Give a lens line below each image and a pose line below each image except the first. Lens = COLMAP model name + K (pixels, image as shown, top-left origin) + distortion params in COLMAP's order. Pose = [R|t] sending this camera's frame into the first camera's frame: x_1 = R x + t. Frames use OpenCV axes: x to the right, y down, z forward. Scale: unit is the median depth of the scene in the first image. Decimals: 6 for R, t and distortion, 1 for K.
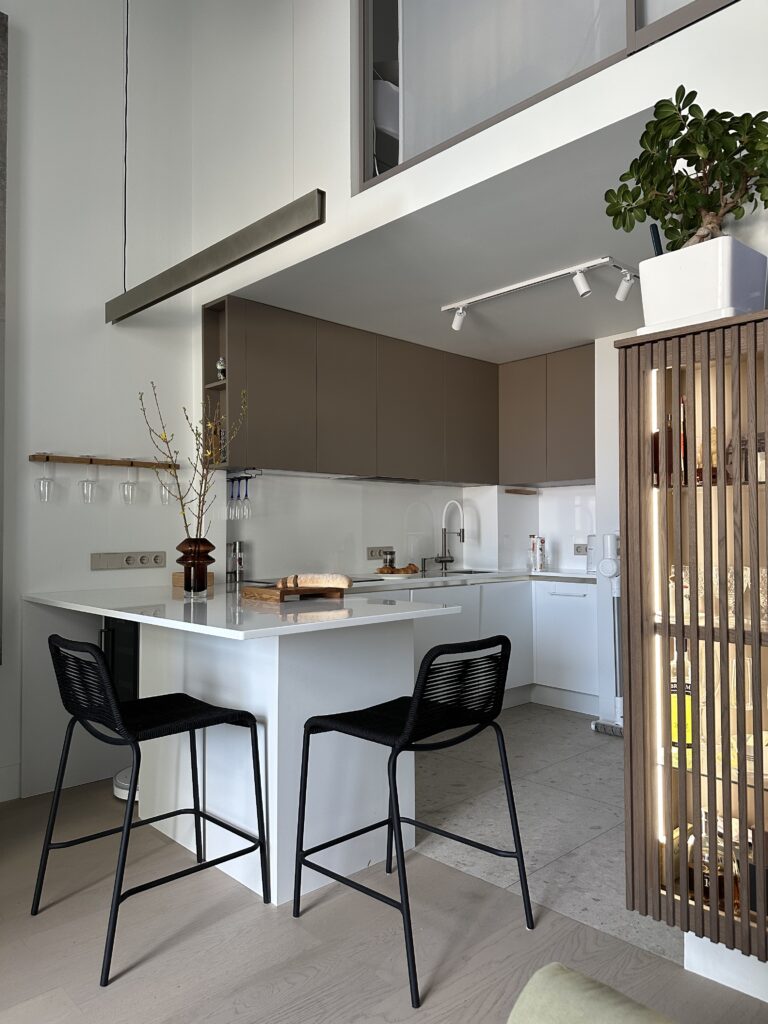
lens RADIAL K [[735.6, 0, 386.3], [0, 735.6, 514.2], [0, 0, 1]] dist [0.036253, -0.035056]
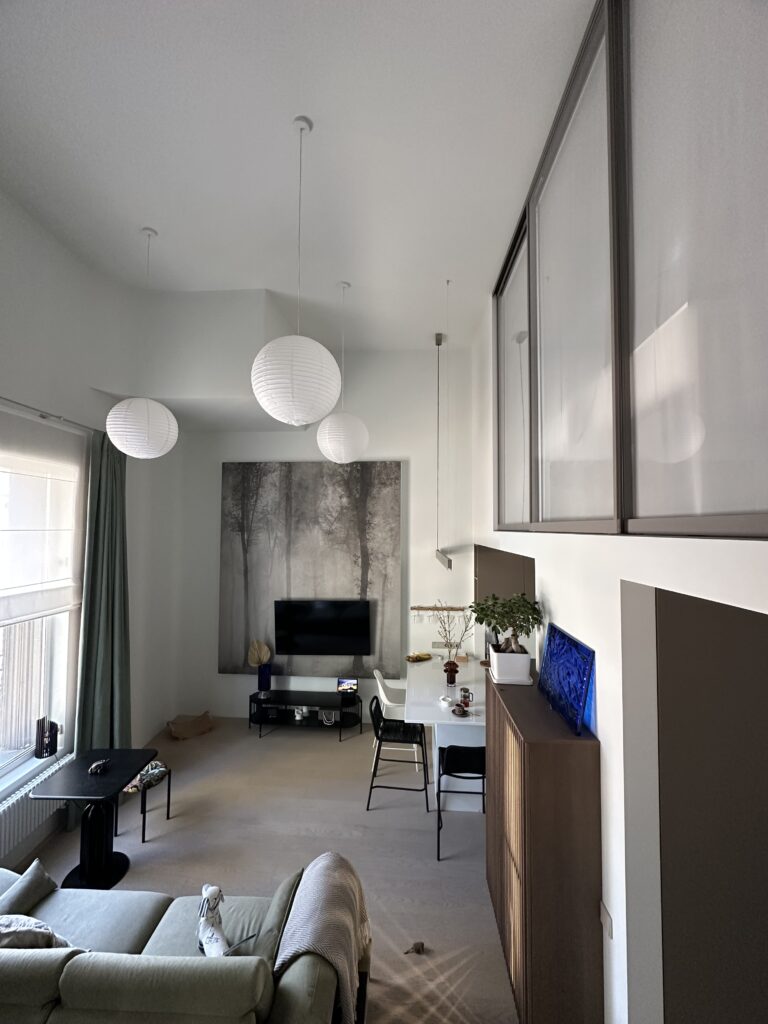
lens RADIAL K [[406.3, 0, 383.9], [0, 406.3, 511.8], [0, 0, 1]] dist [-0.009284, -0.000296]
pose [[0.674616, -0.022532, -0.737825, 0.564491], [0.014739, 0.999746, -0.017055, -0.381250], [0.738022, 0.000631, 0.674776, -0.139358]]
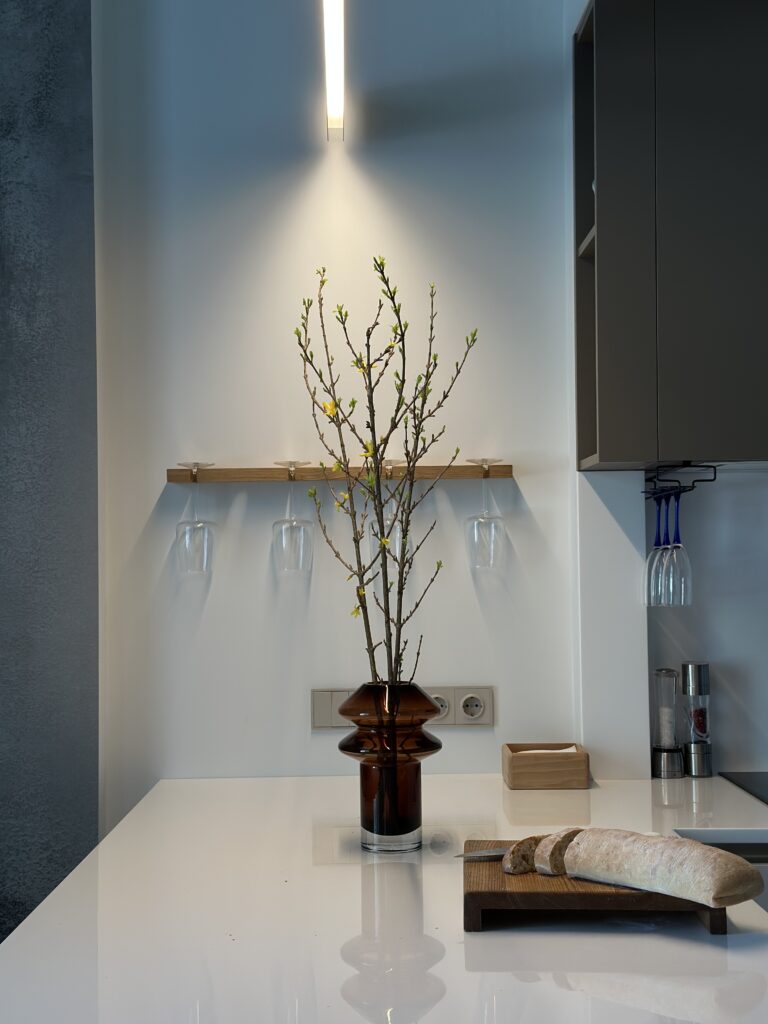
lens RADIAL K [[1416.2, 0, 386.5], [0, 1416.2, 520.4], [0, 0, 1]] dist [0.128031, 0.000000]
pose [[0.734780, -0.025169, -0.677839, 0.176935], [0.027421, 0.999597, -0.007392, -0.034696], [0.677751, -0.013155, 0.735174, 0.402888]]
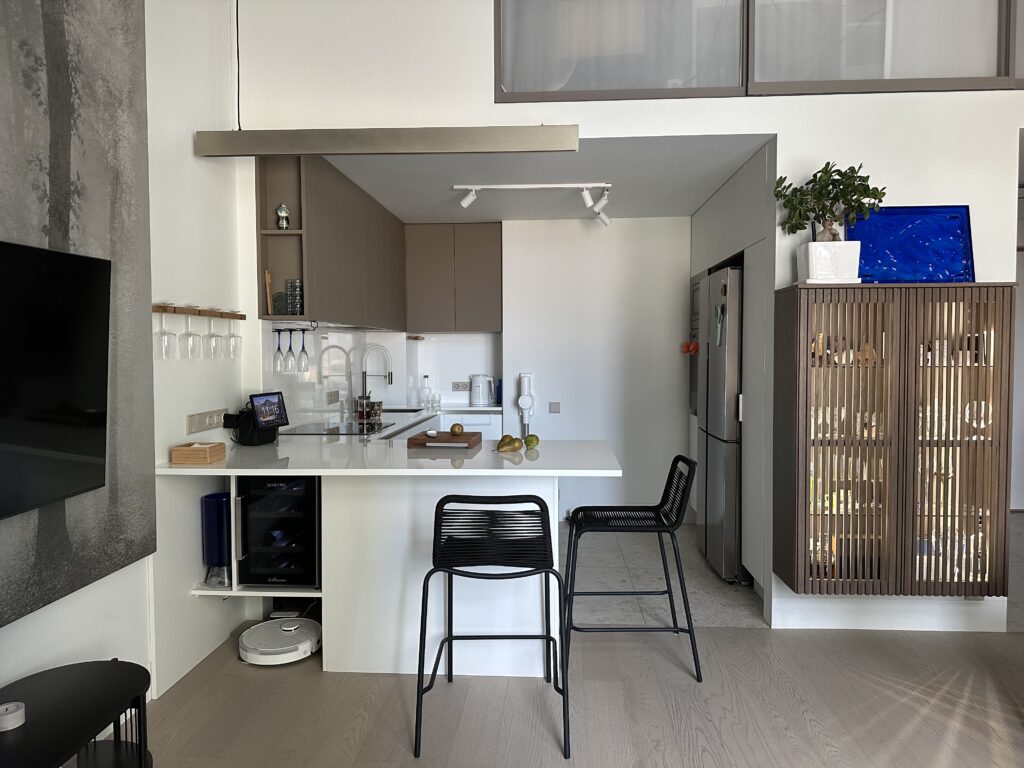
lens RADIAL K [[735.6, 0, 516.7], [0, 735.6, 378.6], [0, 0, 1]] dist [0.036253, -0.035056]
pose [[0.724776, -0.023433, 0.688586, -0.678863], [-0.019278, 0.998340, 0.054265, -0.044241], [-0.688715, -0.052605, 0.723121, 0.079508]]
